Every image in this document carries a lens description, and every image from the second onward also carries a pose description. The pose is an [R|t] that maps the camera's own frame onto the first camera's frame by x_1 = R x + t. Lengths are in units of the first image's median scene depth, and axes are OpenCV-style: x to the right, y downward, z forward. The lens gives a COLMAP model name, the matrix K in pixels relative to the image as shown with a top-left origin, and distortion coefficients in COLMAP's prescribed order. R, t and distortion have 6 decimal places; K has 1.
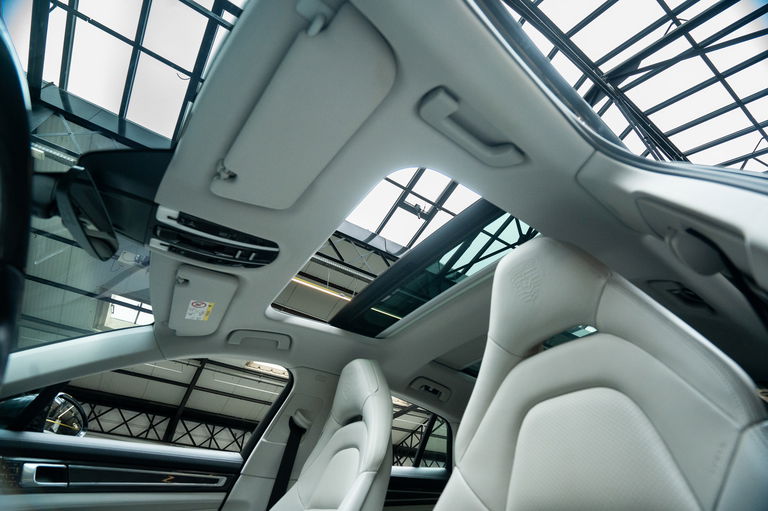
lens RADIAL K [[355.8, 0, 384.0], [0, 355.8, 255.5], [0, 0, 1]] dist [-0.059485, 0.021100]
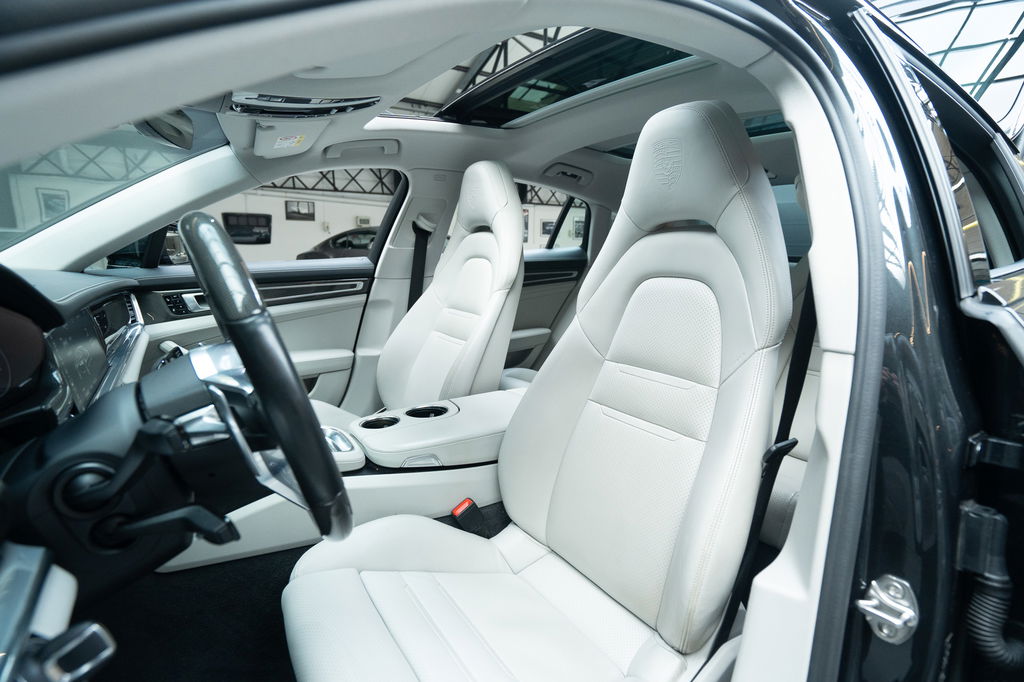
lens RADIAL K [[499.5, 0, 512.0], [0, 499.5, 341.0], [0, 0, 1]] dist [-0.038354, 0.000312]
pose [[0.999666, -0.022980, -0.011805, 0.001996], [0.024047, 0.660655, 0.750304, -0.324543], [-0.009443, -0.750338, 0.660987, -0.108733]]
